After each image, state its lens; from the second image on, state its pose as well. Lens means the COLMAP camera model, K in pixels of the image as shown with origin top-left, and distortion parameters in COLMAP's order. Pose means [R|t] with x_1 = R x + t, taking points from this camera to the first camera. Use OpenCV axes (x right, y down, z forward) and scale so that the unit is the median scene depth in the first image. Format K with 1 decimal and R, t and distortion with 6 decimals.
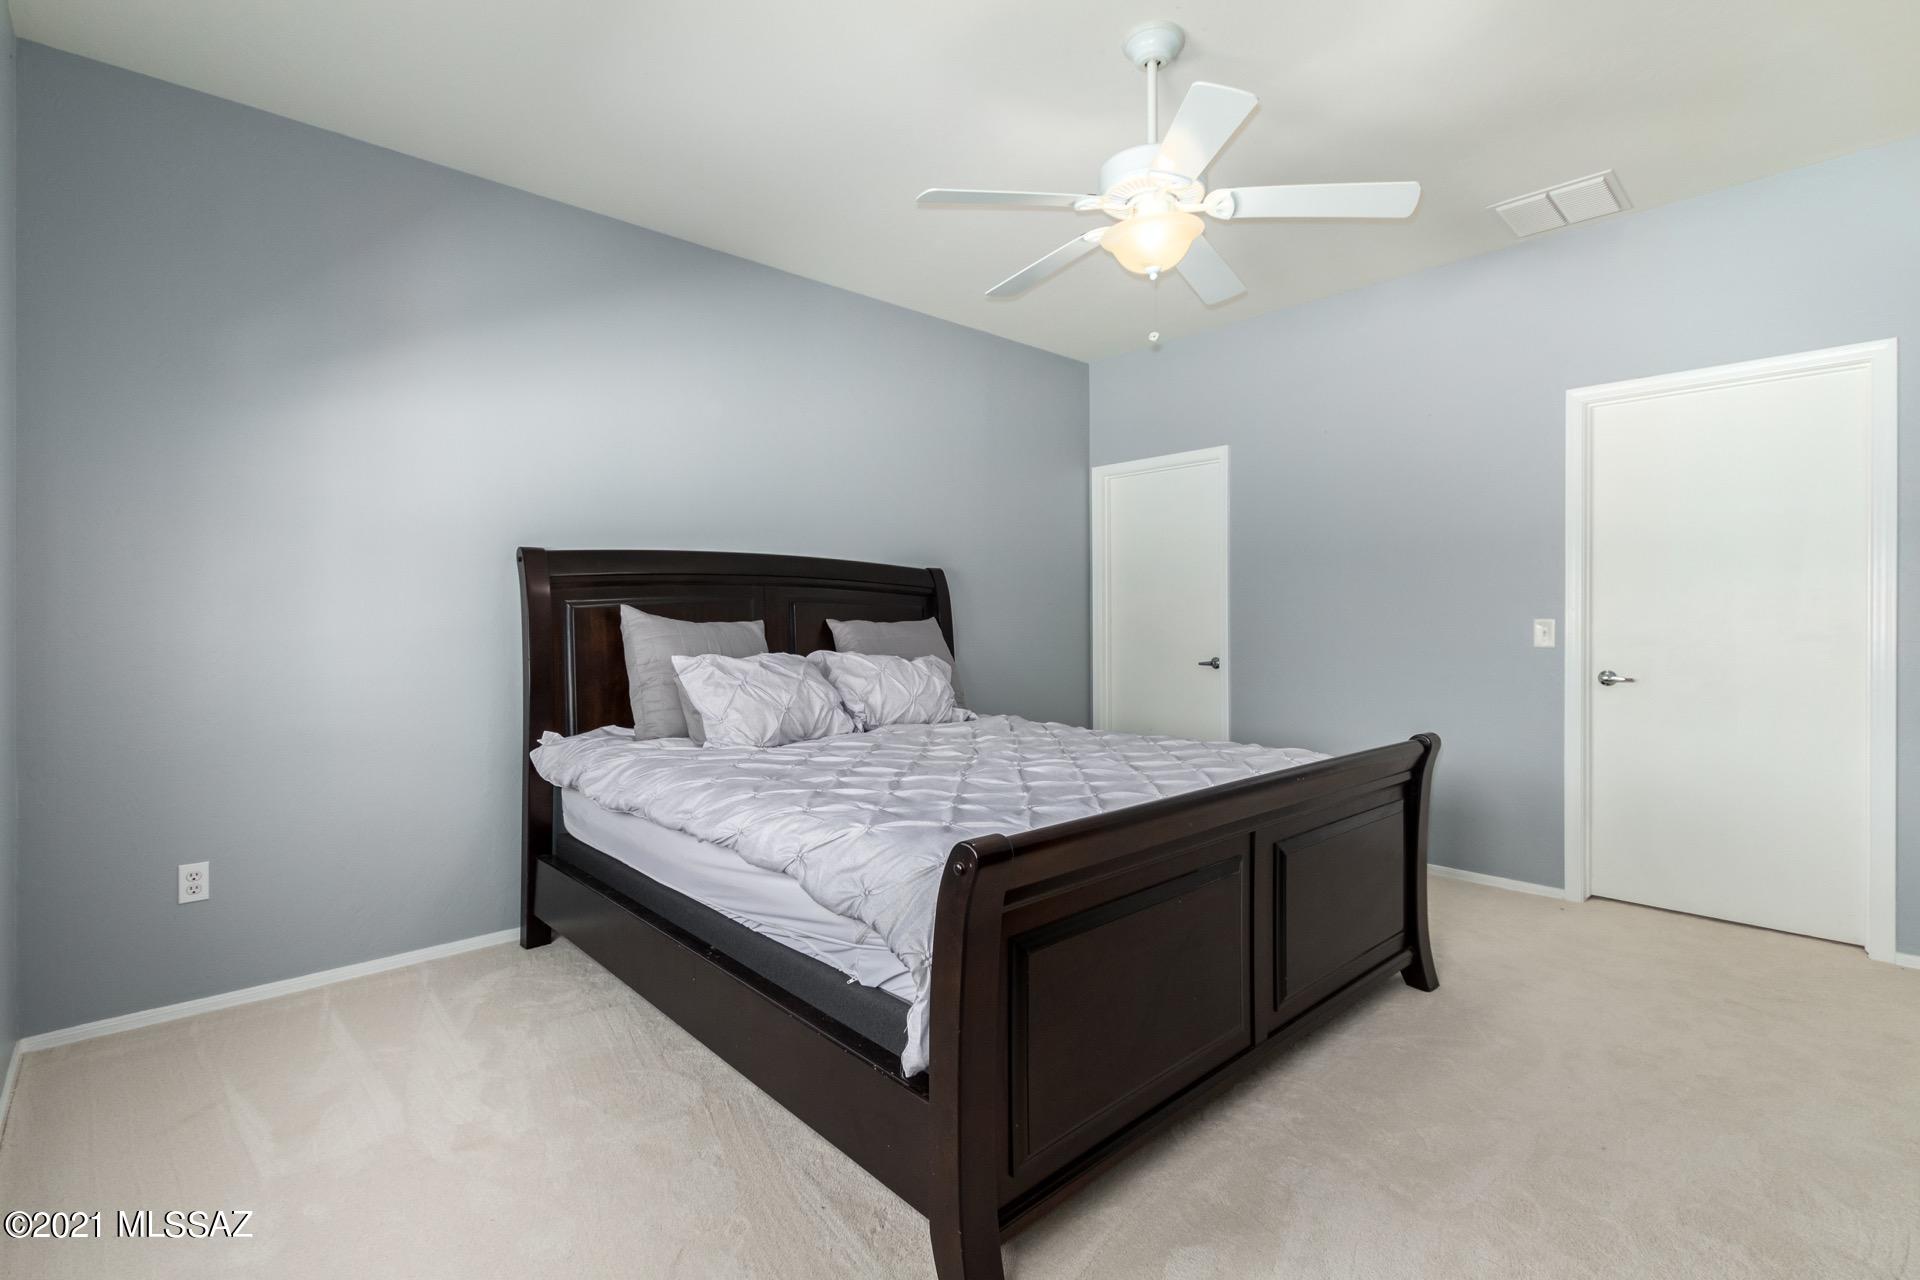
lens RADIAL K [[884.9, 0, 972.3], [0, 884.9, 637.5], [0, 0, 1]] dist [0.003618, 0.000428]
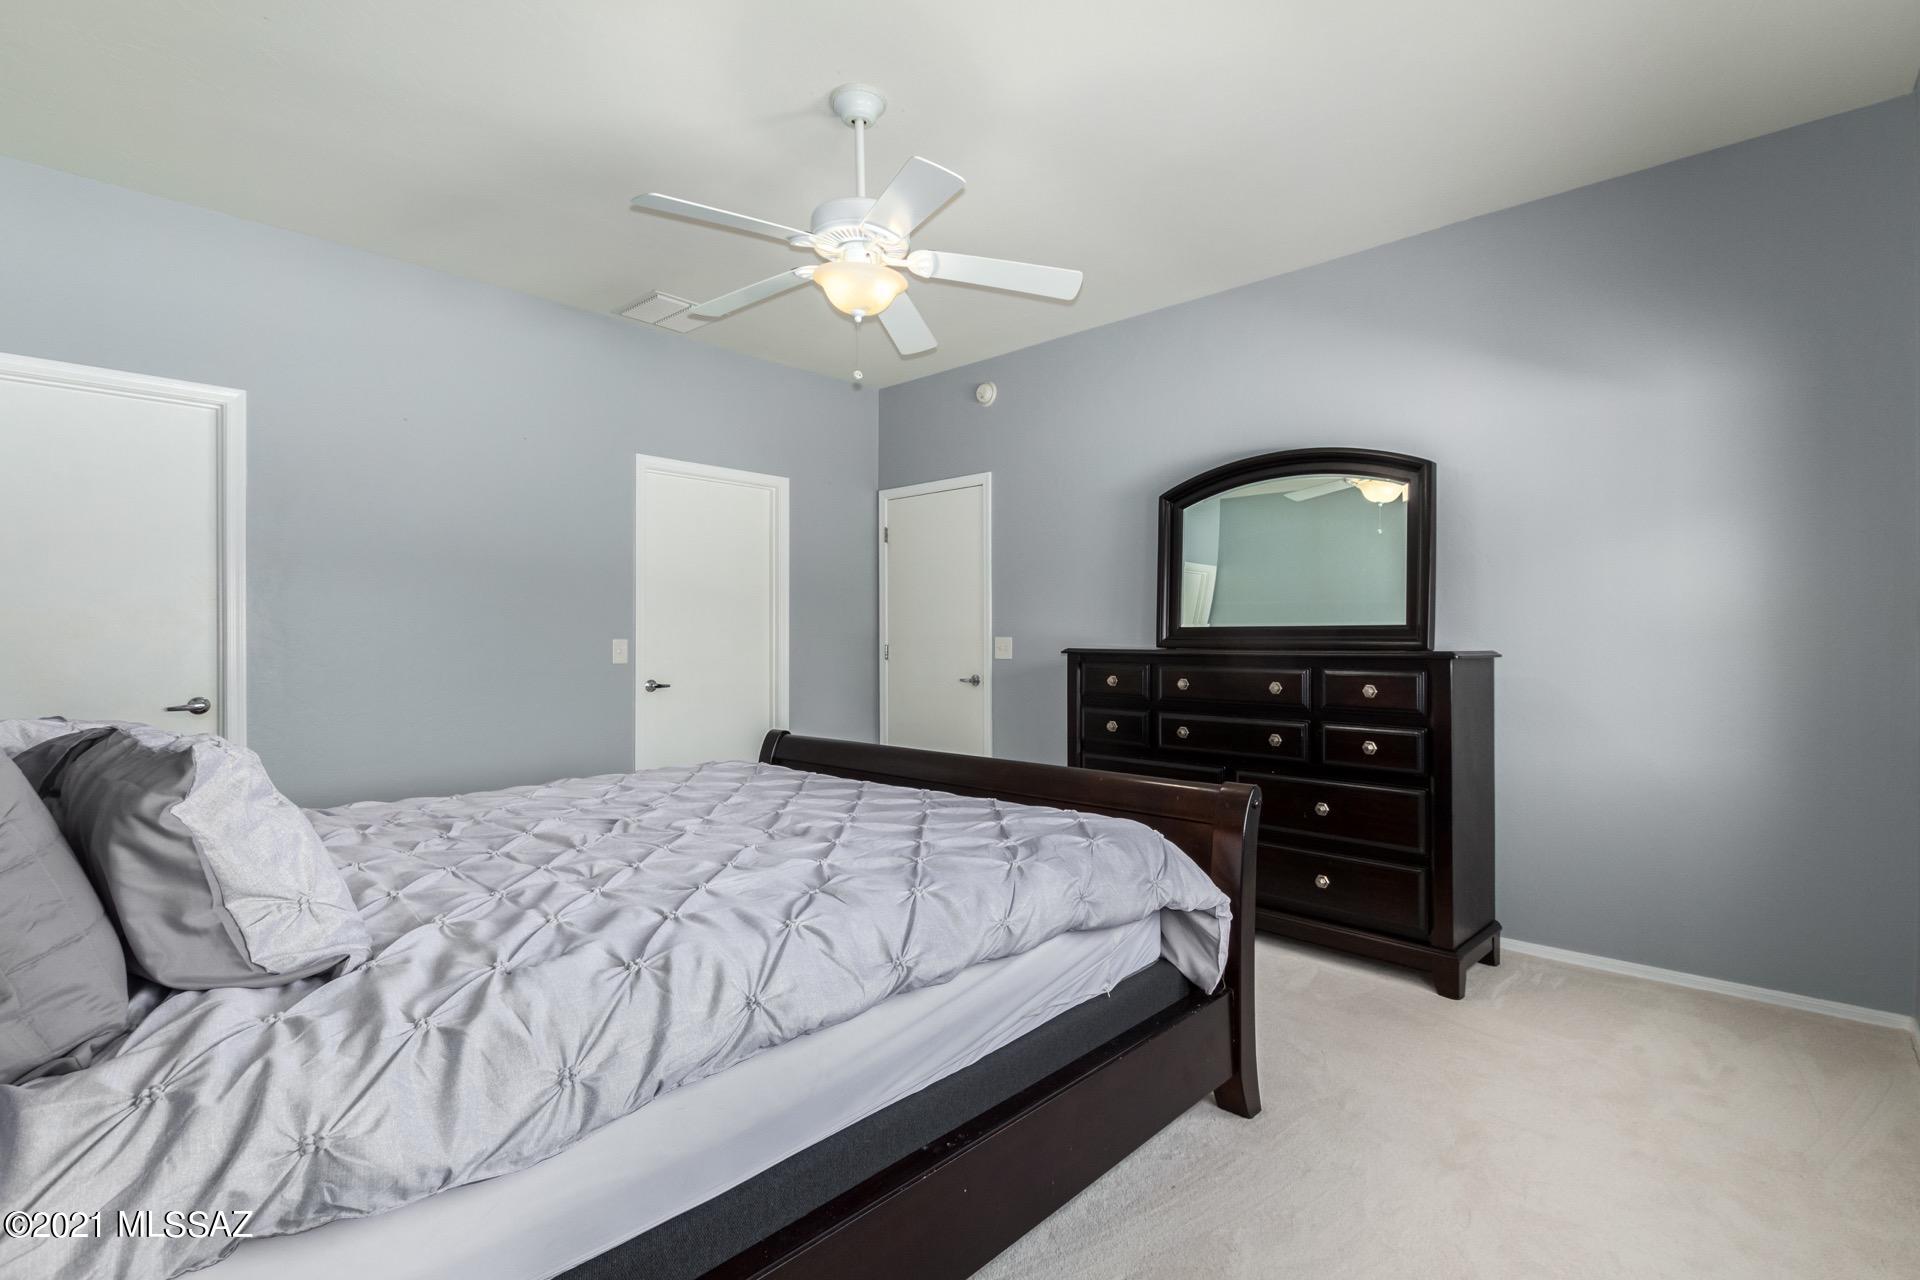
lens RADIAL K [[884.9, 0, 972.3], [0, 884.9, 637.5], [0, 0, 1]] dist [0.003618, 0.000428]
pose [[-0.078551, -0.002758, 0.996906, -0.868752], [0.012944, 0.999909, 0.003786, -0.033054], [-0.996826, 0.013201, -0.078508, 0.915600]]
